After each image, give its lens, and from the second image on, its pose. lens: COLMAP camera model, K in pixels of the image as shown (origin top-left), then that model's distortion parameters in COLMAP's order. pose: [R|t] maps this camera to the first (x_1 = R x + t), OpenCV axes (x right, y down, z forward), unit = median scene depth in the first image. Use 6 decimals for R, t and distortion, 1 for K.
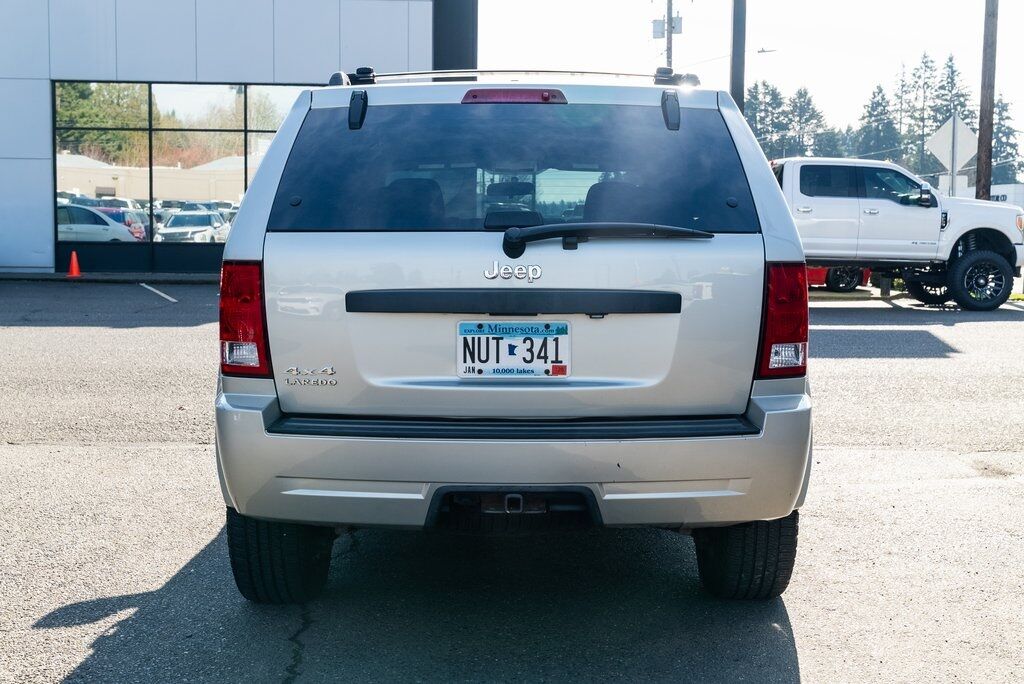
lens RADIAL K [[1308.2, 0, 511.1], [0, 1308.2, 343.7], [0, 0, 1]] dist [-0.000185, 0.000000]
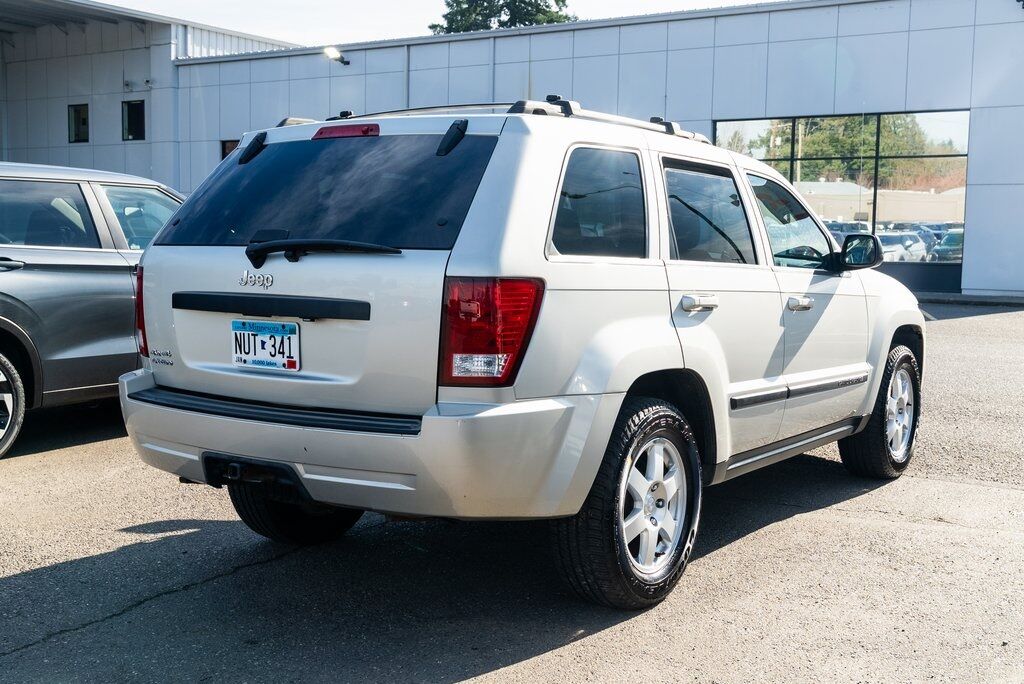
lens RADIAL K [[1237.5, 0, 512.8], [0, 1237.5, 342.1], [0, 0, 1]] dist [-0.154235, 0.000000]
pose [[0.826466, 0.054017, -0.560389, 0.818661], [-0.060336, 0.998152, 0.007229, -0.019852], [0.559744, 0.027837, 0.828198, 0.196698]]
